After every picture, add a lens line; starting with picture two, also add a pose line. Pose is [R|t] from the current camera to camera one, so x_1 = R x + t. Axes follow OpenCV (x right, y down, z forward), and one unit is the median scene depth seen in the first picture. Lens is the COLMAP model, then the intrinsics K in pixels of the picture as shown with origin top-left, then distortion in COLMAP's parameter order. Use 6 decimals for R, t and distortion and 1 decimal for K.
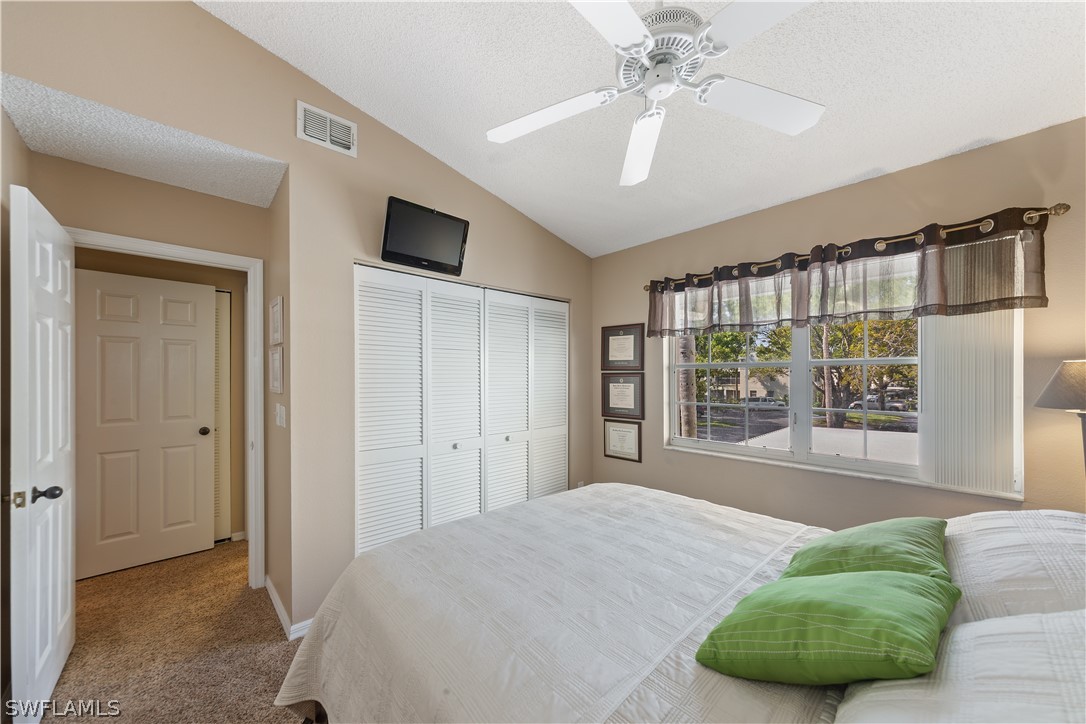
lens RADIAL K [[385.9, 0, 540.0], [0, 385.9, 364.6], [0, 0, 1]] dist [-0.000372, 0.000087]
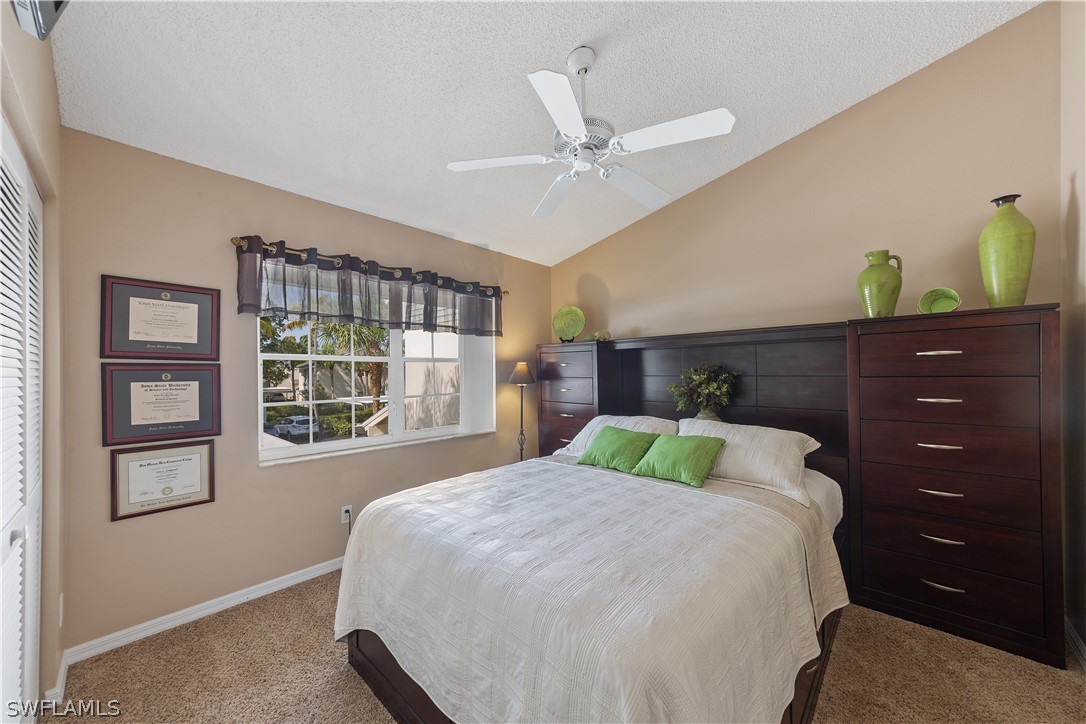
lens RADIAL K [[385.9, 0, 540.0], [0, 385.9, 364.6], [0, 0, 1]] dist [-0.000372, 0.000087]
pose [[-0.061856, 0.024621, 0.997781, -0.639282], [-0.021424, 0.999433, -0.025990, 0.040287], [-0.997855, -0.022984, -0.061293, 0.726465]]
